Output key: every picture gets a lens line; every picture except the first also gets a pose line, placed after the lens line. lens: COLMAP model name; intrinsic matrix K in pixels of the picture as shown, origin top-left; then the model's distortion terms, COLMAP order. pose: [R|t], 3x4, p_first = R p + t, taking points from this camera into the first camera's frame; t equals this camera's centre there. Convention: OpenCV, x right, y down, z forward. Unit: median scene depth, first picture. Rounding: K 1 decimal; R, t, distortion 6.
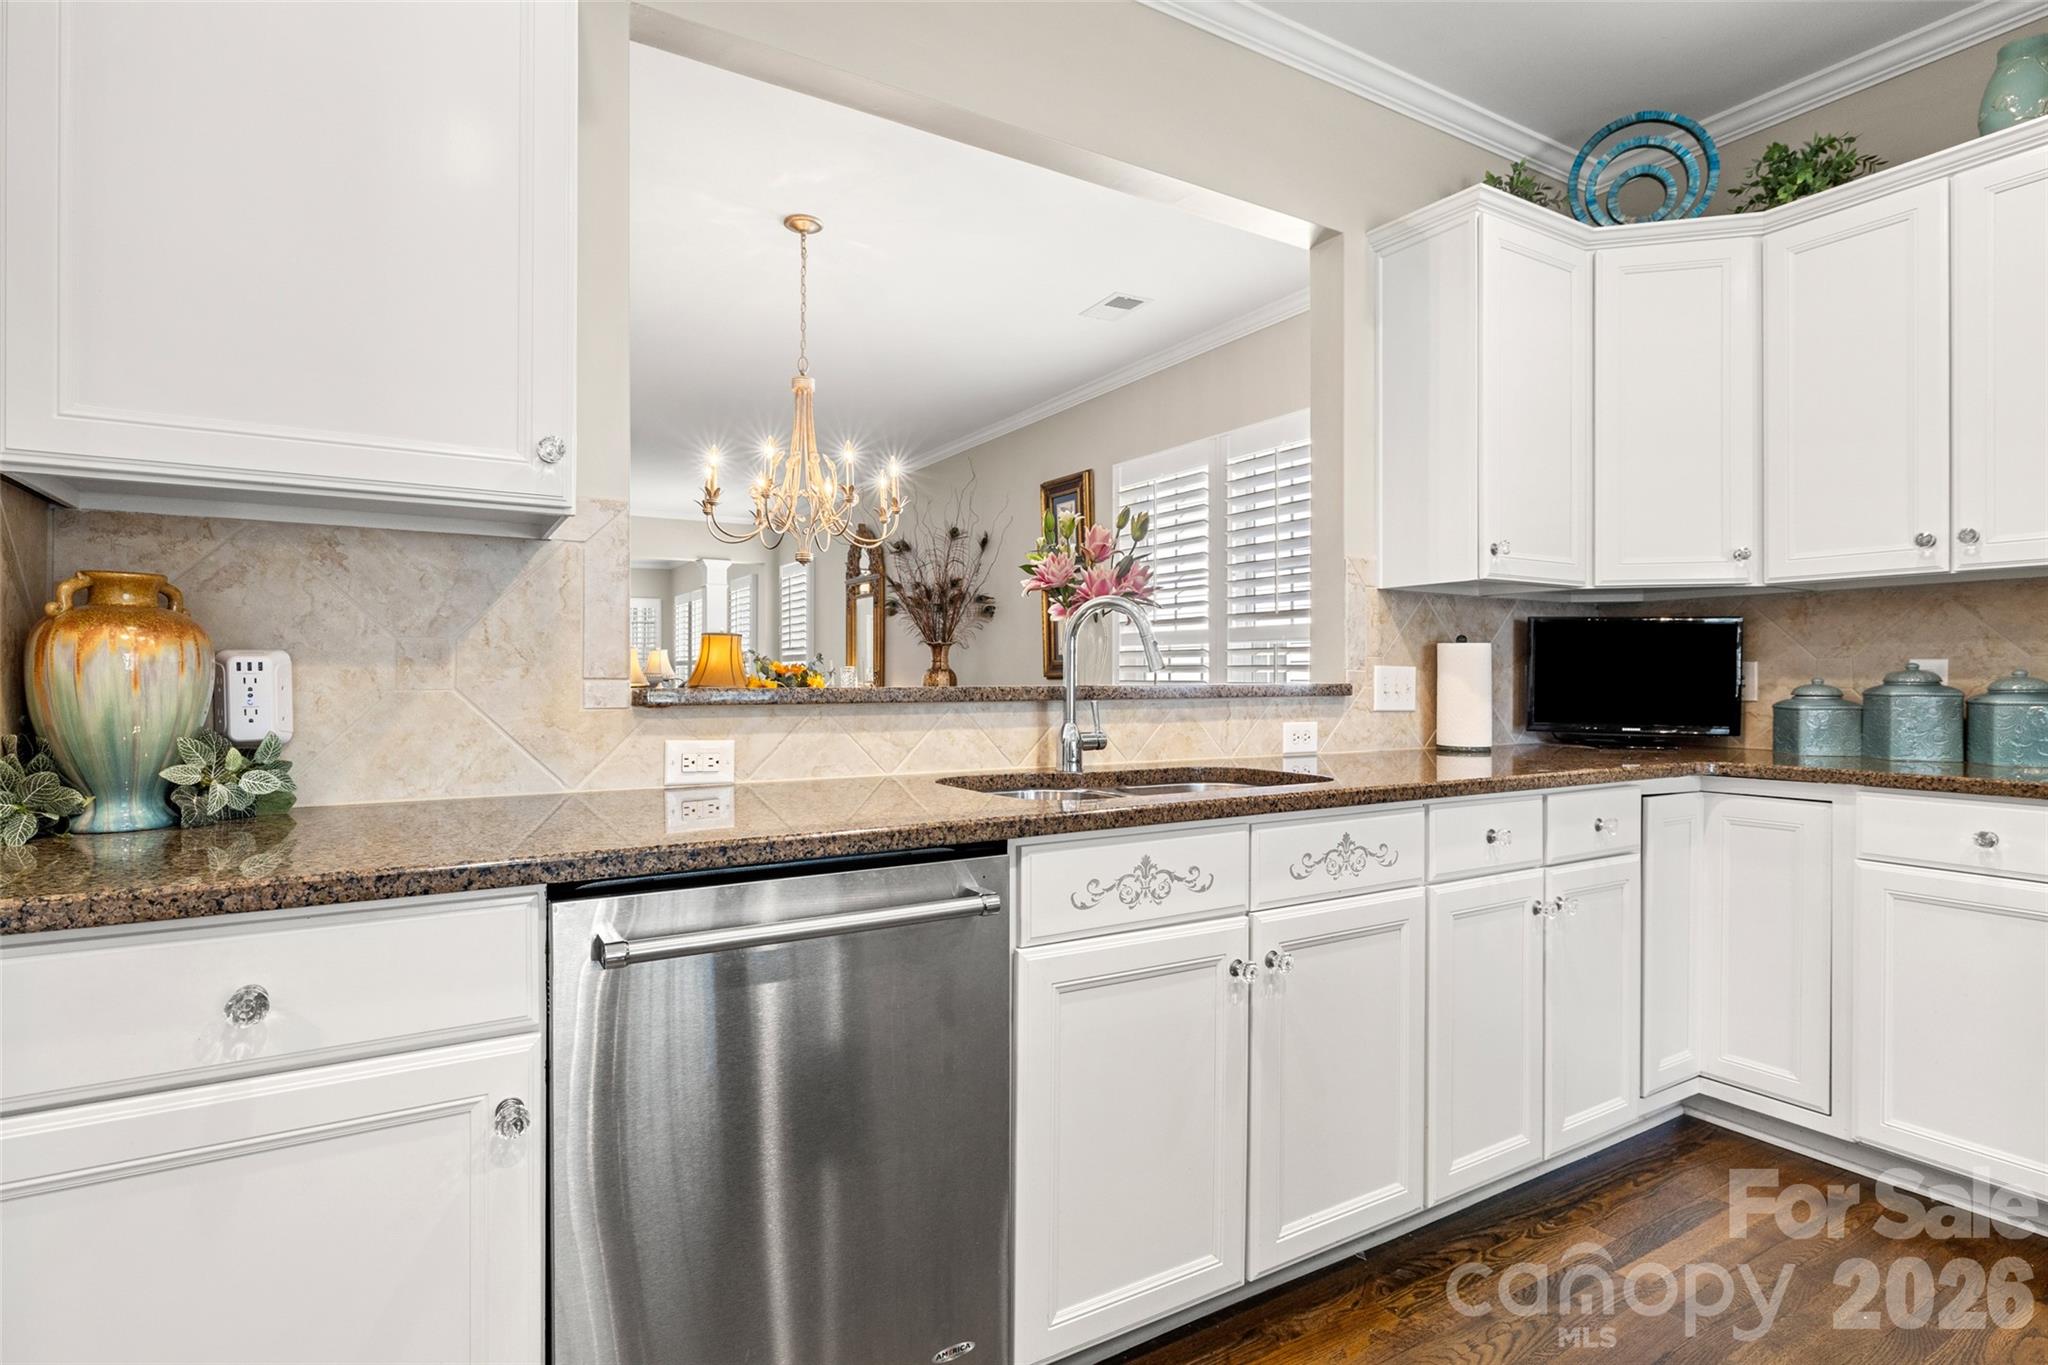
lens RADIAL K [[1005.9, 0, 1024.4], [0, 1005.9, 683.8], [0, 0, 1]] dist [-0.005466, 0.000434]
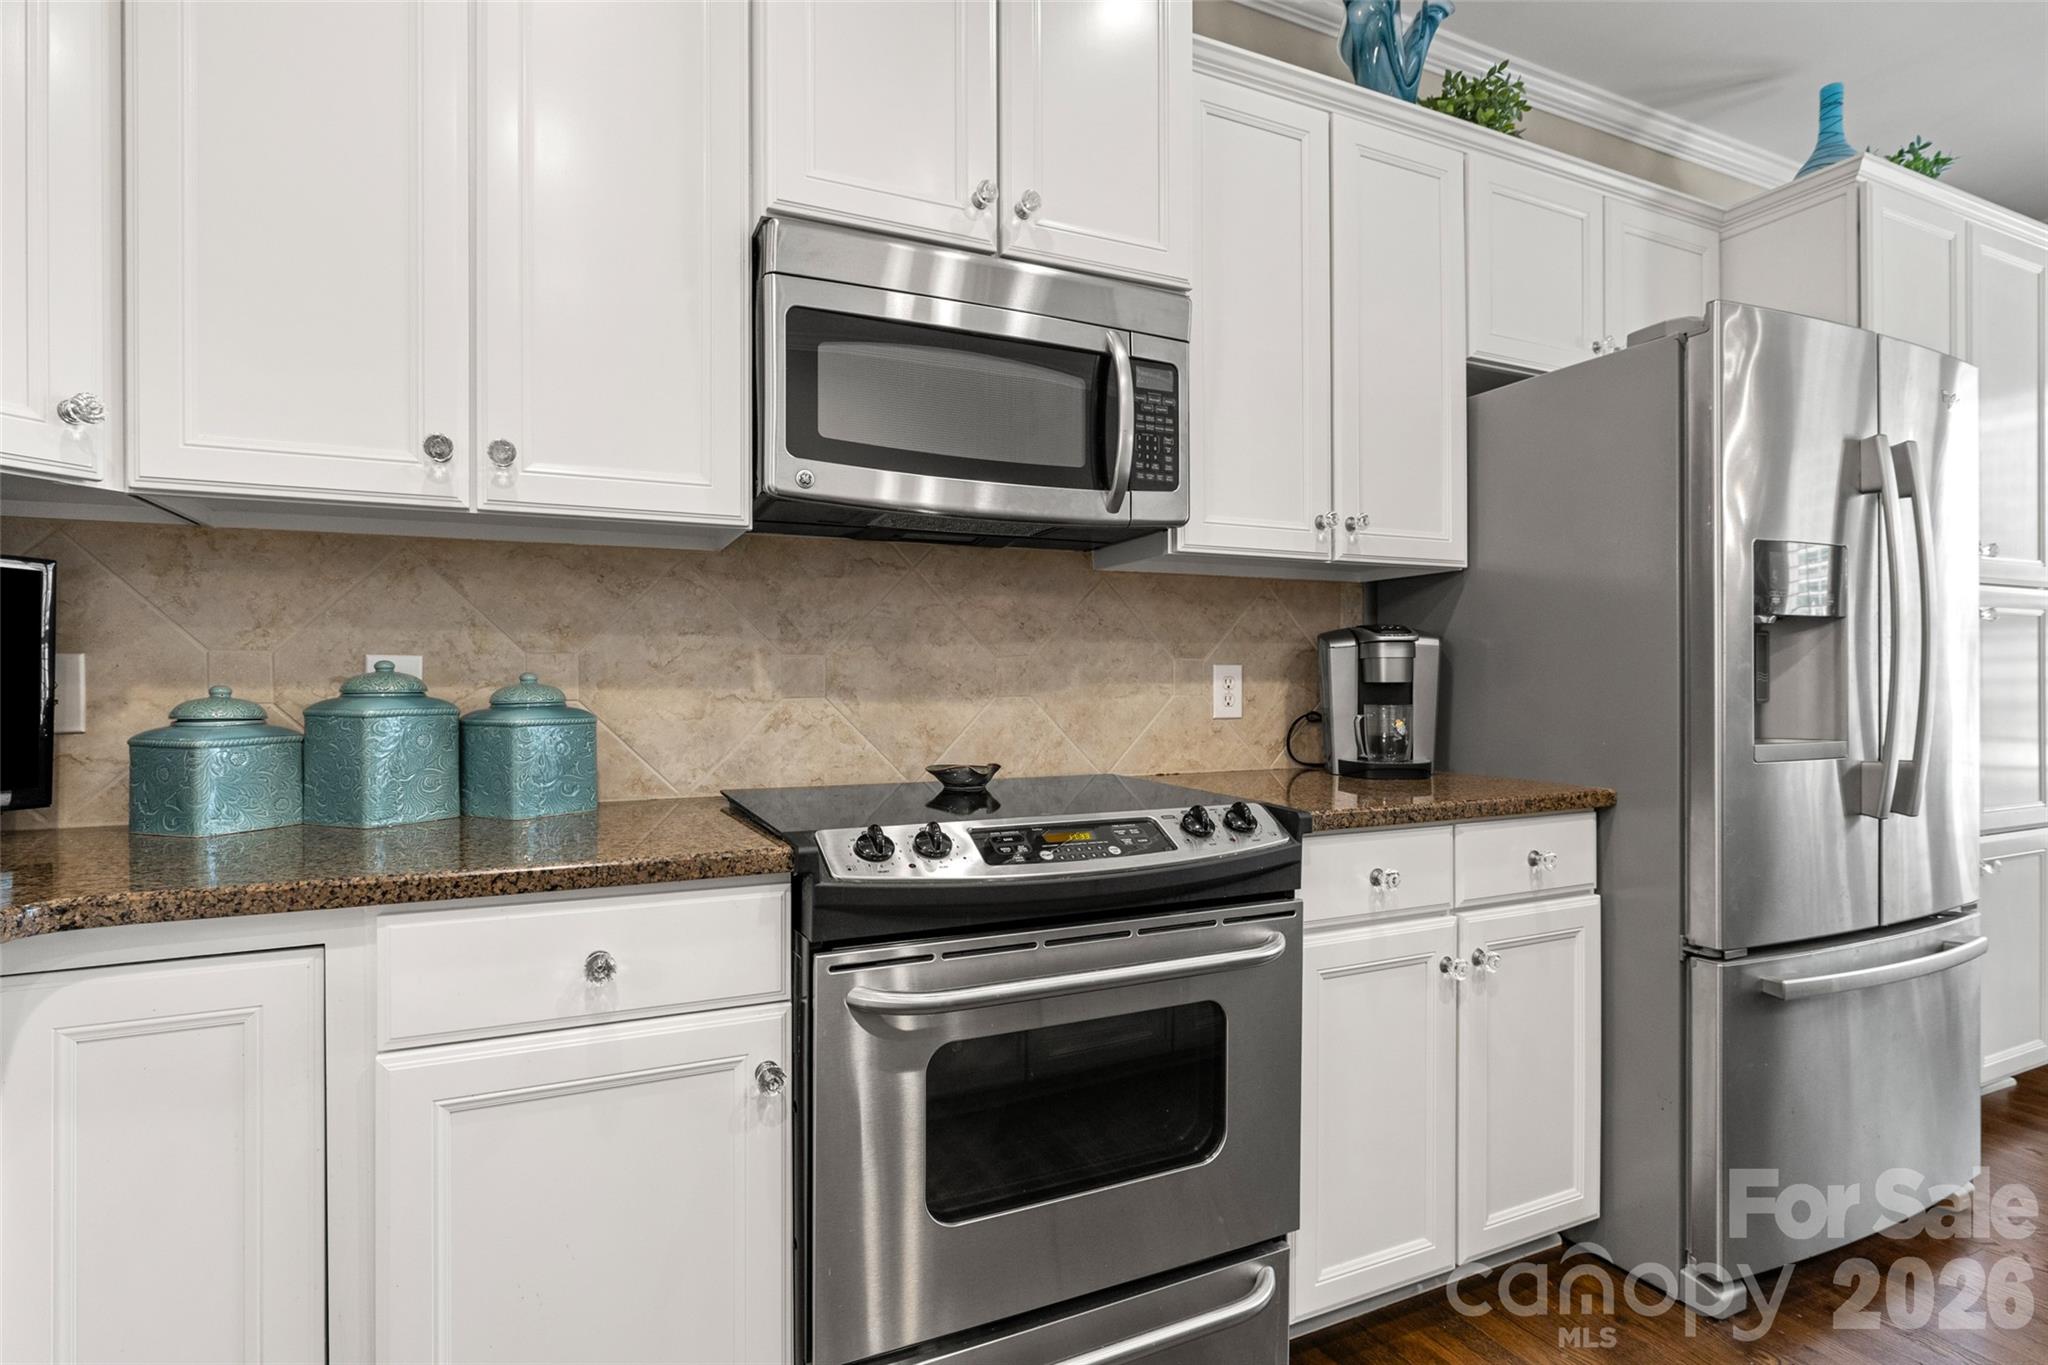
lens RADIAL K [[1005.9, 0, 1027.1], [0, 1005.9, 685.7], [0, 0, 1]] dist [-0.005466, 0.000434]
pose [[0.114013, -0.002748, 0.993475, 0.348504], [0.008900, 0.999959, 0.001744, -0.003387], [-0.993439, 0.008643, 0.114033, 0.577095]]
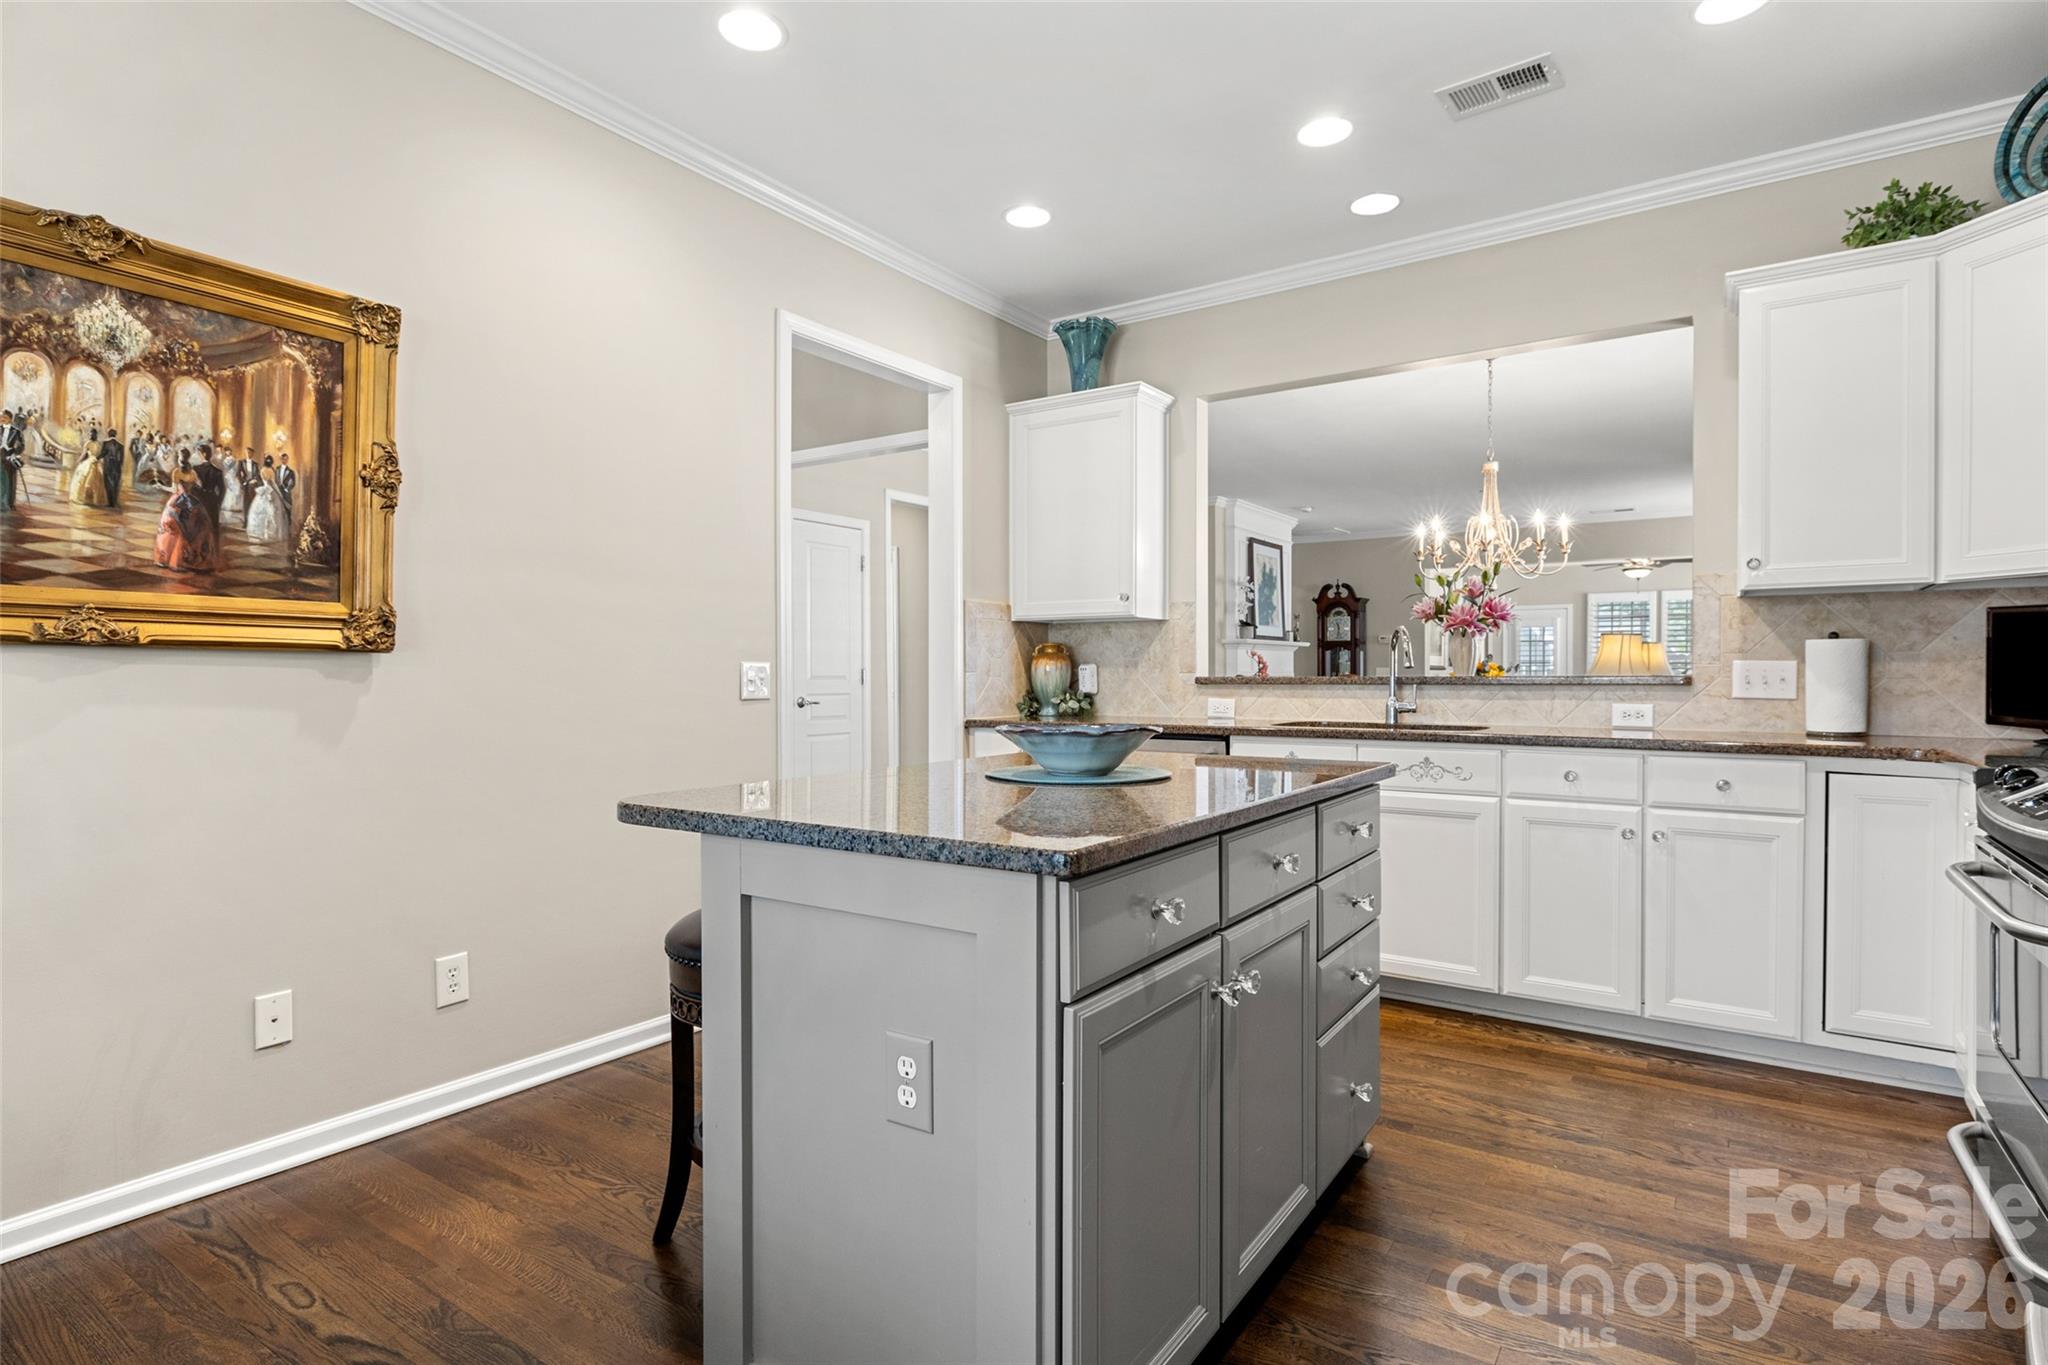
lens RADIAL K [[1005.9, 0, 1044.8], [0, 1005.9, 684.8], [0, 0, 1]] dist [-0.005466, 0.000434]
pose [[0.444156, 0.010217, -0.895891, 1.217740], [-0.001232, 0.999941, 0.010793, -0.000981], [0.895949, -0.003690, 0.444142, -0.318635]]
